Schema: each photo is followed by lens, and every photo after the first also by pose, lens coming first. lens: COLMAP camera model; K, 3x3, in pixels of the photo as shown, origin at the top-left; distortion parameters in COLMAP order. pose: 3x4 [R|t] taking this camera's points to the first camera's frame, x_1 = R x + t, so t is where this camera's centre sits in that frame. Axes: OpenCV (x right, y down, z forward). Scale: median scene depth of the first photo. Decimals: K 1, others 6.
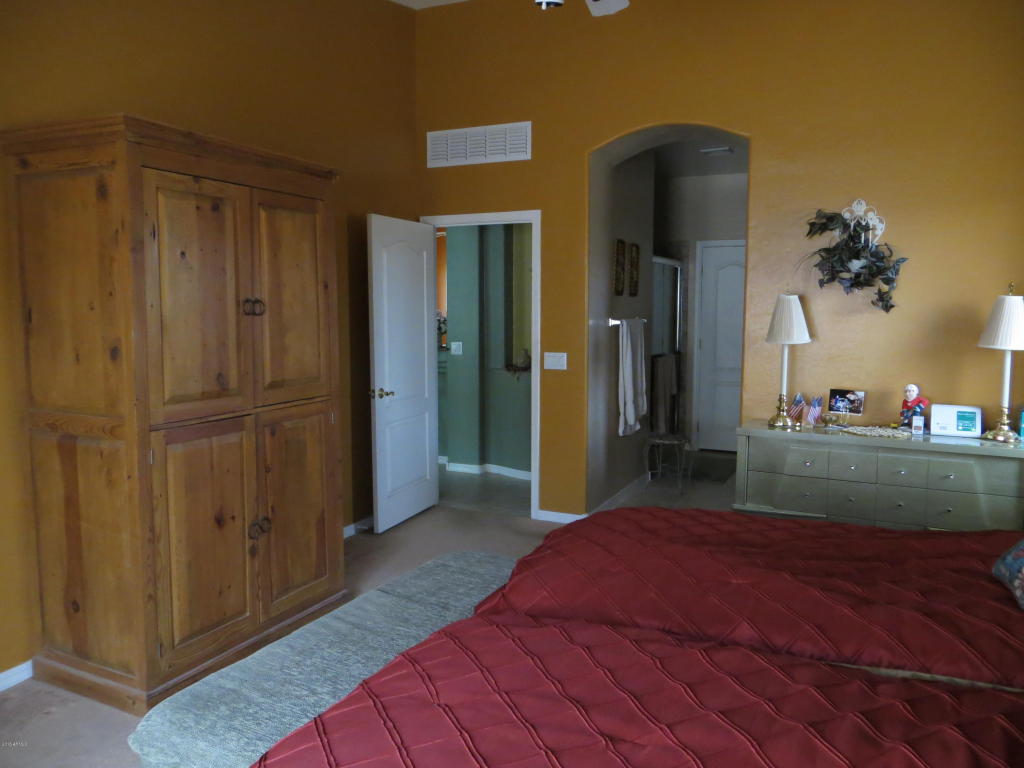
lens RADIAL K [[766.6, 0, 514.1], [0, 766.6, 384.8], [0, 0, 1]] dist [-0.021561, 0.007213]
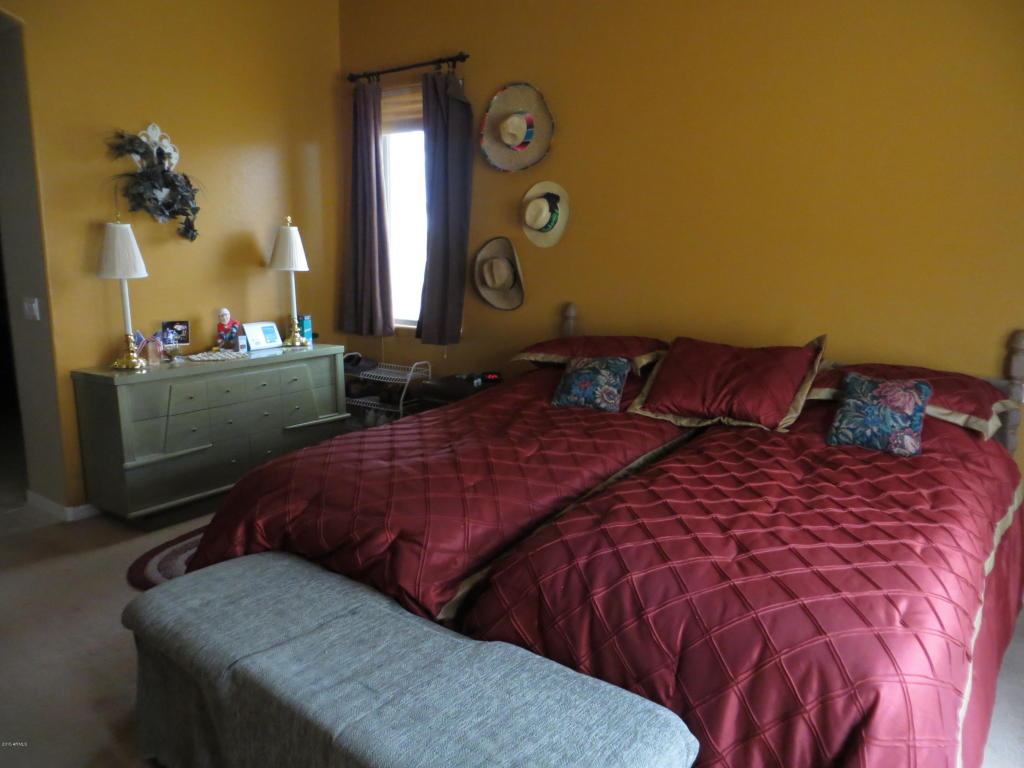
lens RADIAL K [[766.6, 0, 506.8], [0, 766.6, 381.5], [0, 0, 1]] dist [-0.021561, 0.007213]
pose [[0.210374, -0.183662, 0.960214, -0.595547], [0.106371, 0.980663, 0.164269, -0.045088], [-0.971817, 0.067581, 0.225843, 0.491740]]
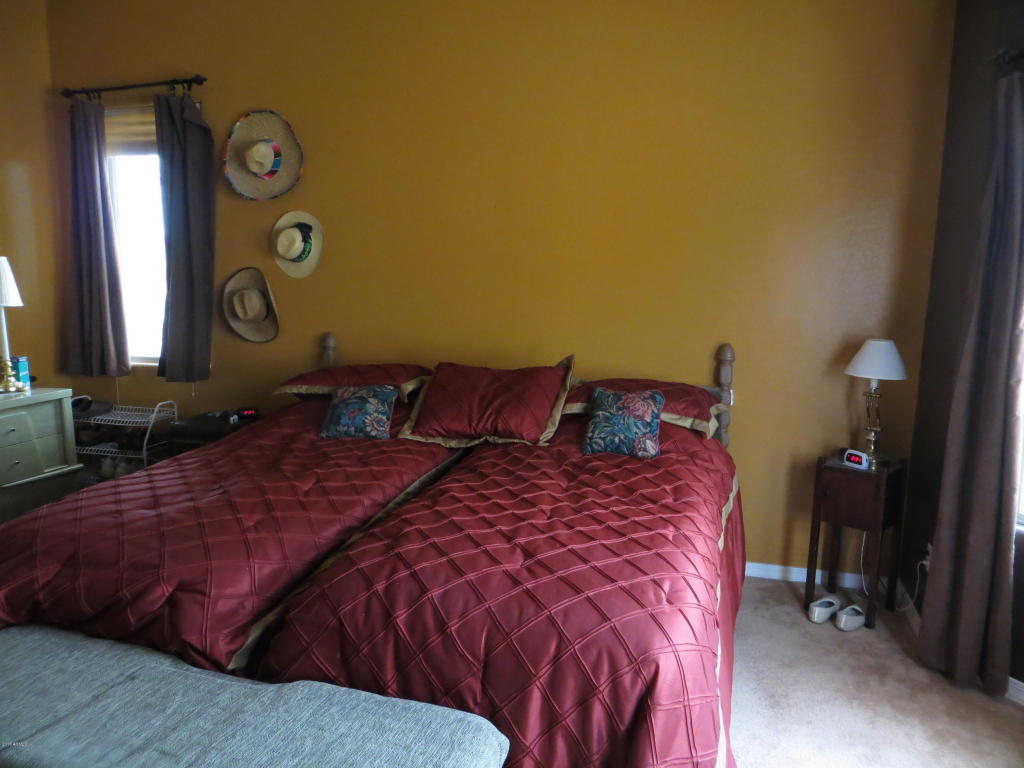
lens RADIAL K [[766.6, 0, 508.7], [0, 766.6, 385.3], [0, 0, 1]] dist [-0.021561, 0.007213]
pose [[-0.125989, -0.154934, 0.979858, -0.614543], [0.108292, 0.979678, 0.168830, -0.049754], [-0.986103, 0.127382, -0.106651, 0.521878]]
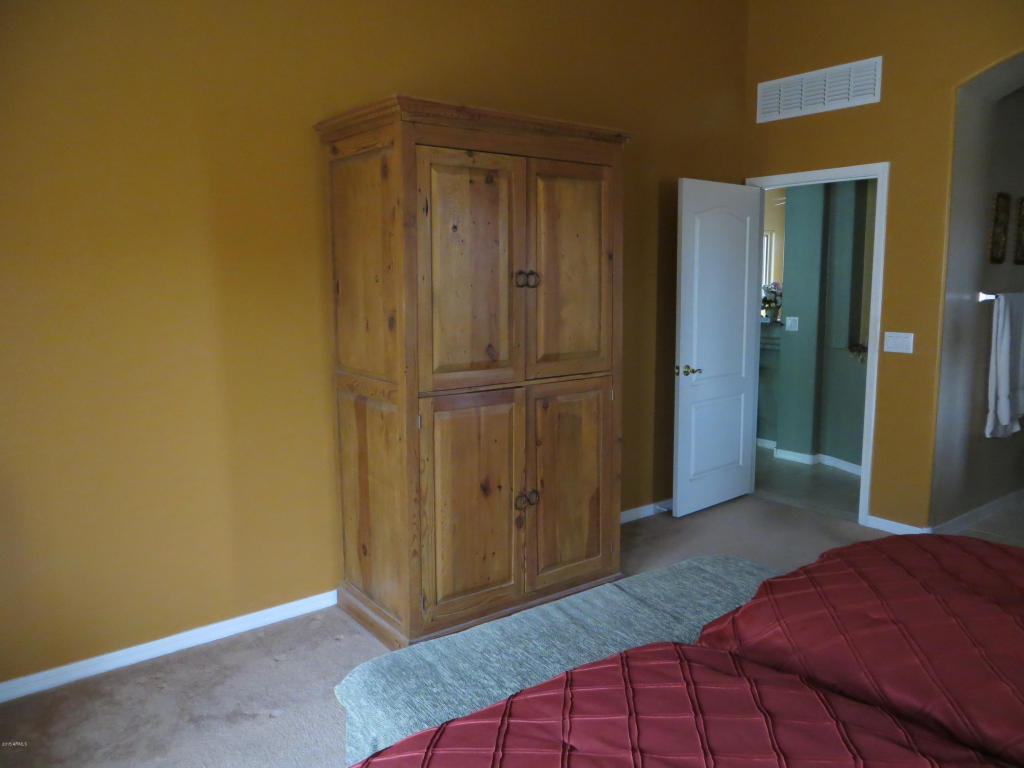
lens RADIAL K [[766.6, 0, 510.2], [0, 766.6, 383.4], [0, 0, 1]] dist [-0.021561, 0.007213]
pose [[0.887685, 0.059242, -0.456625, 0.097980], [-0.042507, 0.997997, 0.046847, -0.011670], [0.458485, -0.022175, 0.888425, 0.098389]]
